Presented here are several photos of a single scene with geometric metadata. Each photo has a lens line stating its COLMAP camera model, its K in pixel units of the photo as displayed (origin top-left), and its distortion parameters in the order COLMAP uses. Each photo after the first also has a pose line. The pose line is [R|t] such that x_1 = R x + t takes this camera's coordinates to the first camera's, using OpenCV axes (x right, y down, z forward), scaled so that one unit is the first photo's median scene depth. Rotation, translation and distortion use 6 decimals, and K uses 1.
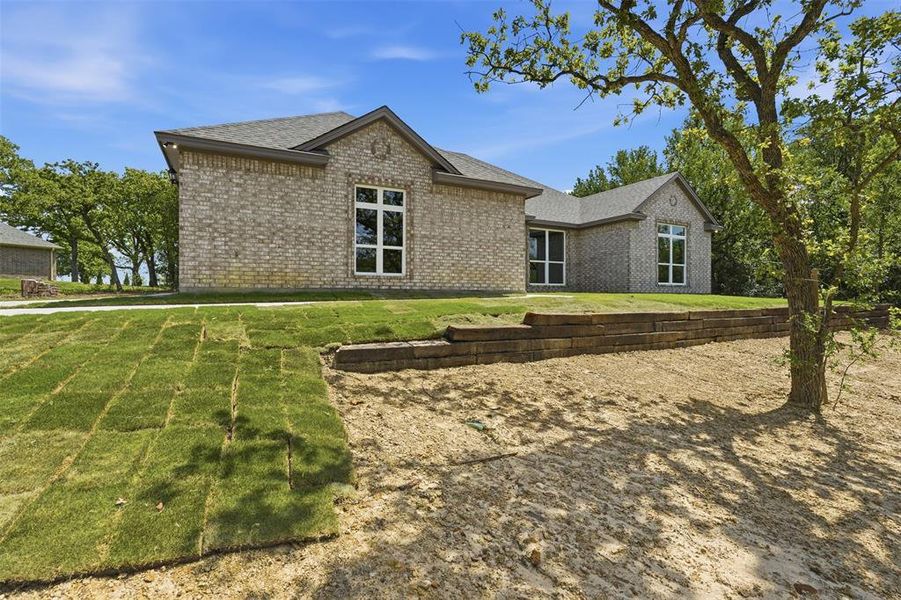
lens RADIAL K [[418.8, 0, 448.5], [0, 418.8, 300.9], [0, 0, 1]] dist [-0.059225, 0.019975]
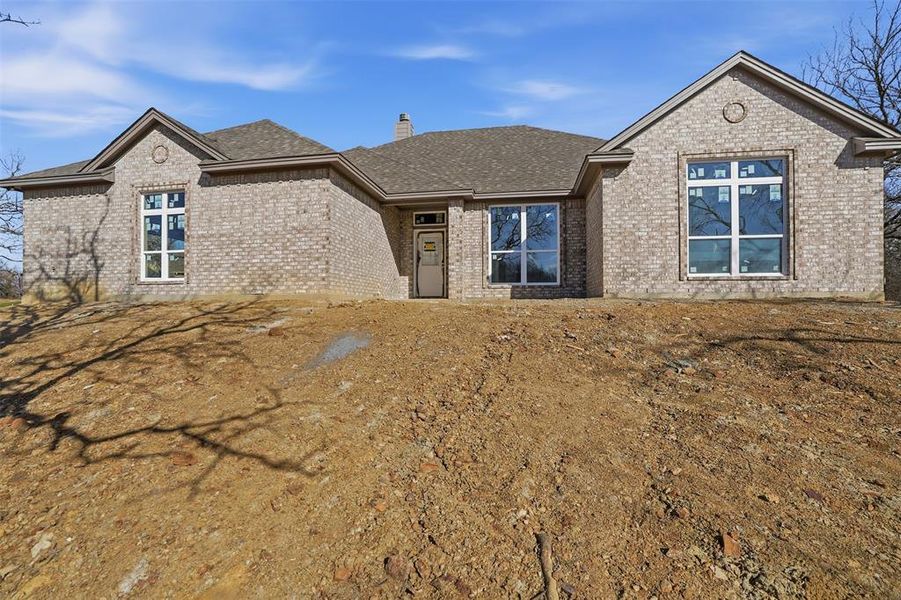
lens RADIAL K [[418.8, 0, 448.5], [0, 418.8, 300.9], [0, 0, 1]] dist [-0.059225, 0.019975]
pose [[0.804060, -0.007521, -0.594500, 0.937414], [0.000788, 0.999933, -0.011584, -0.002077], [0.594547, 0.008845, 0.804012, 0.618641]]
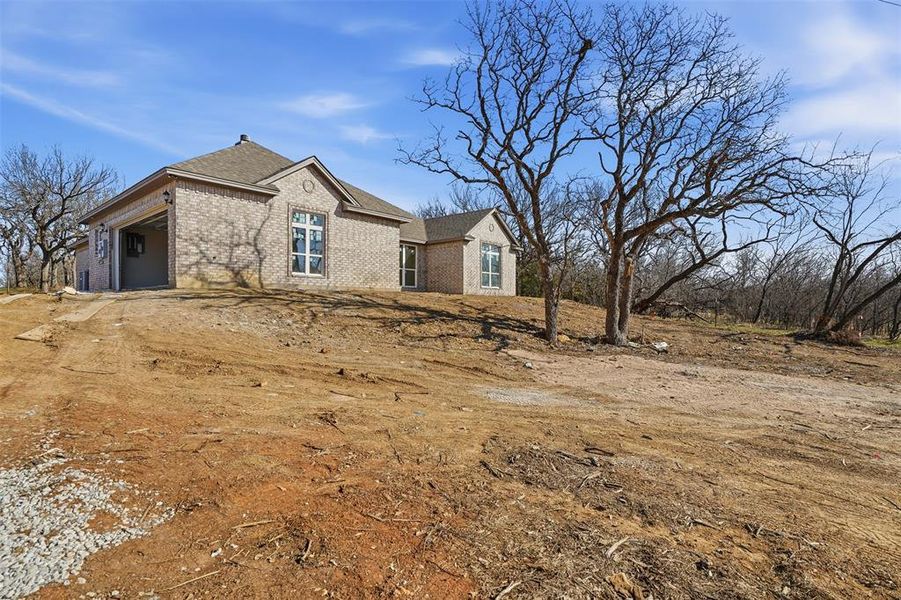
lens RADIAL K [[418.8, 0, 448.5], [0, 418.8, 300.9], [0, 0, 1]] dist [-0.059225, 0.019975]
pose [[0.919207, 0.002577, 0.393767, -0.278218], [0.002871, 0.999908, -0.013245, 0.044994], [-0.393765, 0.013305, 0.919115, -0.469141]]
